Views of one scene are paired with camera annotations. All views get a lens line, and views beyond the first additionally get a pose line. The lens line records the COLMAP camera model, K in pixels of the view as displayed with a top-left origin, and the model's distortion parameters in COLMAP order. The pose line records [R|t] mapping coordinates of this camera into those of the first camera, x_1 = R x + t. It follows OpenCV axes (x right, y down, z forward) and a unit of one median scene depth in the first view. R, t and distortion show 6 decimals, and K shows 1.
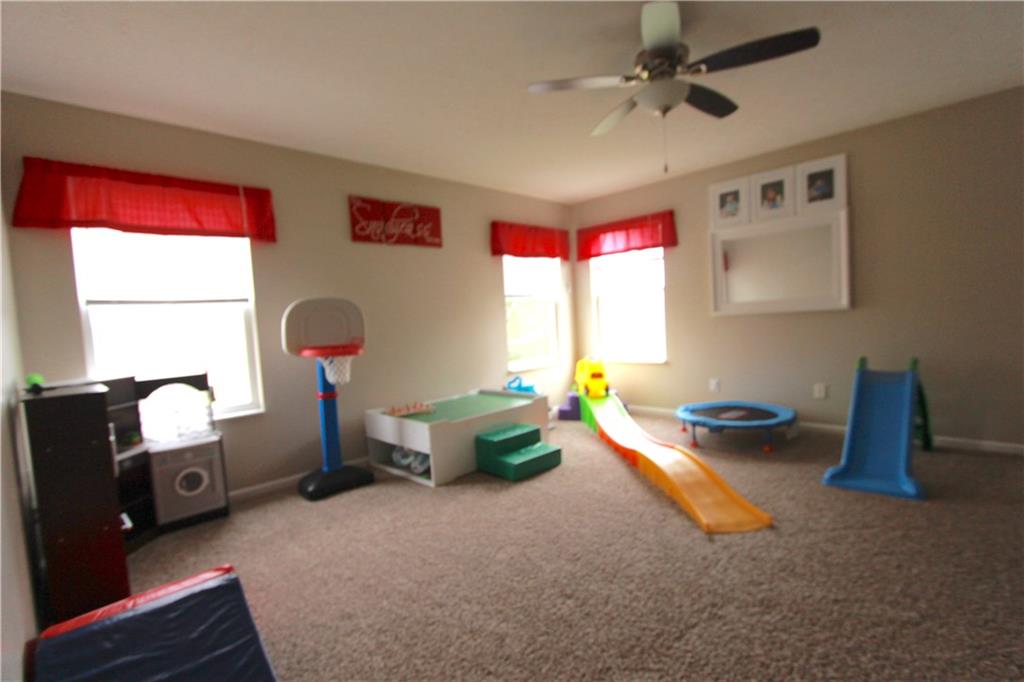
lens RADIAL K [[470.9, 0, 516.4], [0, 470.9, 349.1], [0, 0, 1]] dist [-0.021201, 0.001307]
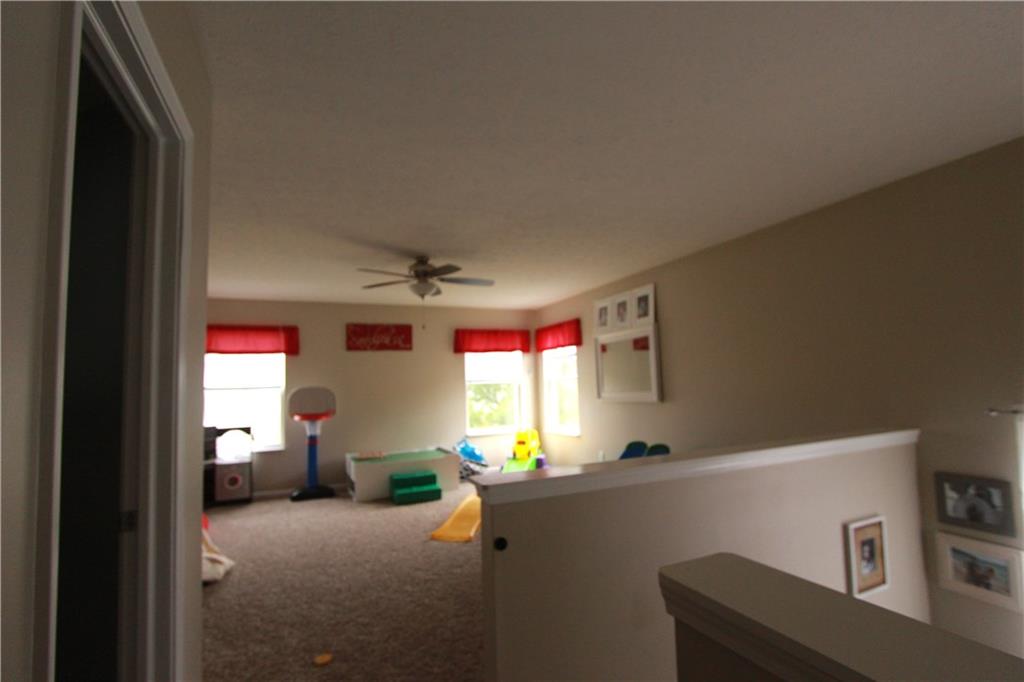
lens RADIAL K [[470.9, 0, 516.4], [0, 470.9, 349.1], [0, 0, 1]] dist [-0.021201, 0.001307]
pose [[0.936821, -0.002435, -0.349800, 0.784316], [-0.041457, 0.992156, -0.117934, -0.060622], [0.347343, 0.124985, 0.929372, -0.341007]]
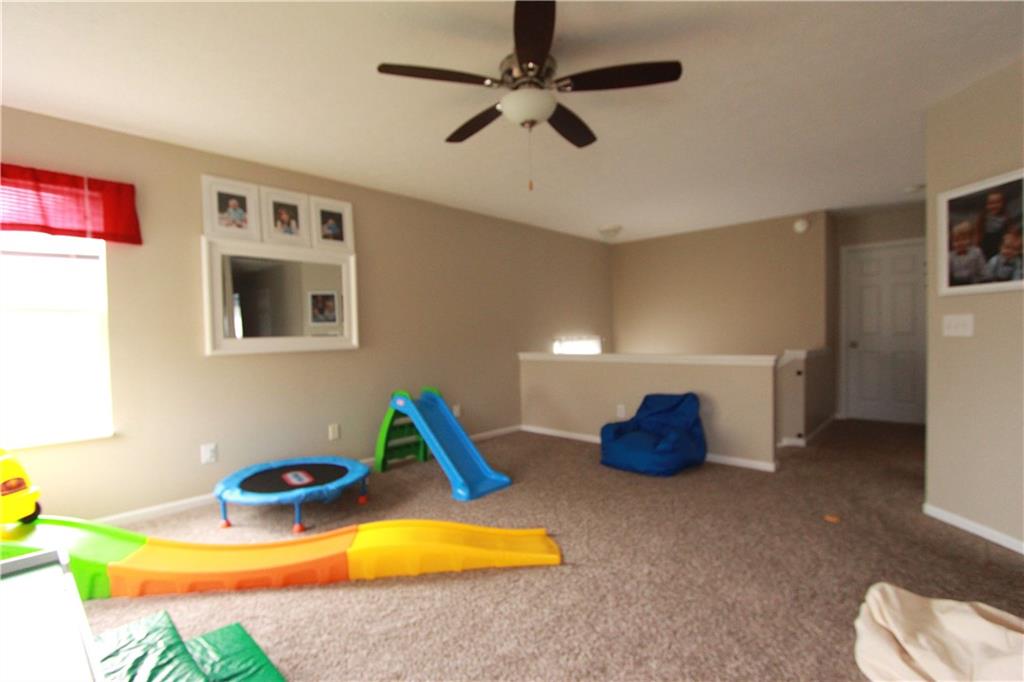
lens RADIAL K [[470.9, 0, 516.4], [0, 470.9, 349.1], [0, 0, 1]] dist [-0.021201, 0.001307]
pose [[-0.029595, 0.024592, 0.999259, -0.361045], [0.084961, 0.996141, -0.021999, -0.030155], [-0.995945, 0.084247, -0.031570, 0.661125]]
